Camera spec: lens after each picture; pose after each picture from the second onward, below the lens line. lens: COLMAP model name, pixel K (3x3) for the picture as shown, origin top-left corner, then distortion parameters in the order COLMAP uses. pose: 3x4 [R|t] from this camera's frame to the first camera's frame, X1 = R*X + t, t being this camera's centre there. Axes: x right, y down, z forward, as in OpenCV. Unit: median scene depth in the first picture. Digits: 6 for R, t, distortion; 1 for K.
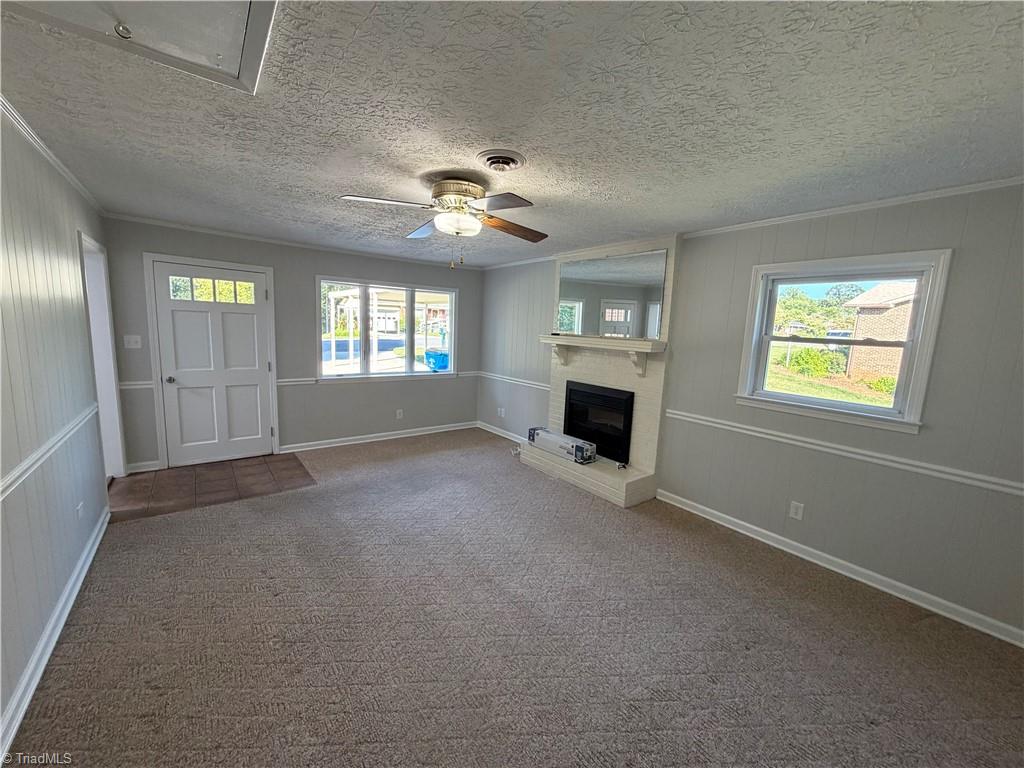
lens RADIAL K [[410.5, 0, 519.0], [0, 410.5, 386.9], [0, 0, 1]] dist [0.001821, -0.000759]
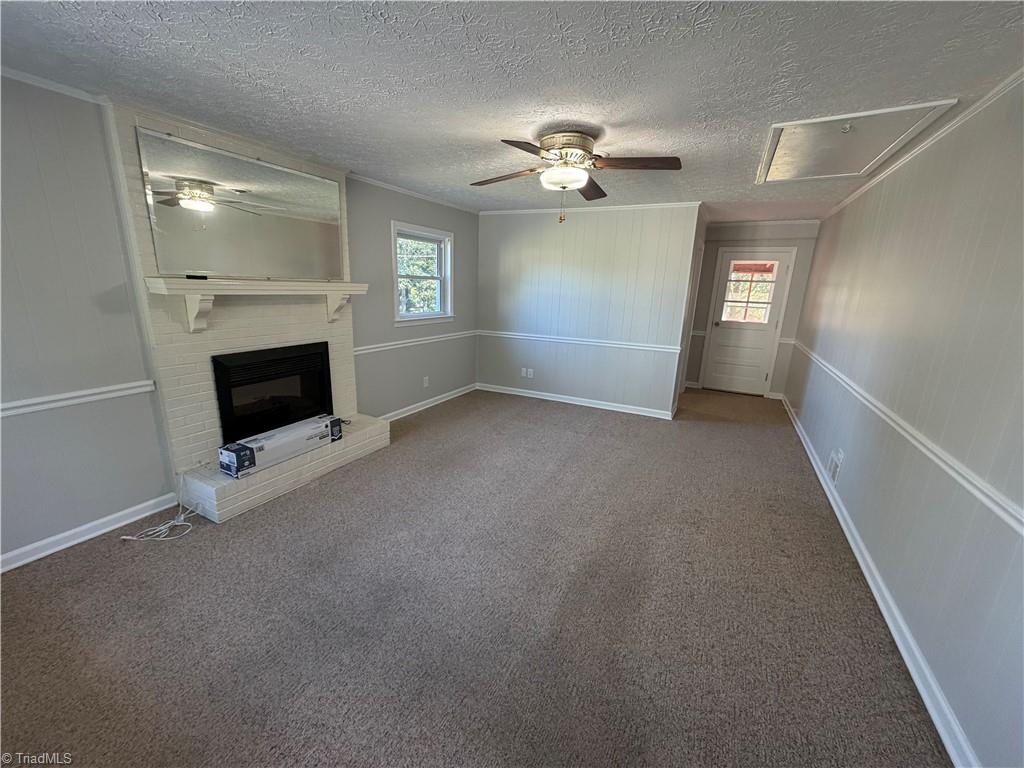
lens RADIAL K [[410.5, 0, 510.6], [0, 410.5, 379.6], [0, 0, 1]] dist [0.001821, -0.000759]
pose [[-0.422653, -0.256288, 0.869299, -0.674124], [0.087323, 0.943204, 0.320533, -0.156749], [-0.902075, 0.211384, -0.376268, 0.972461]]
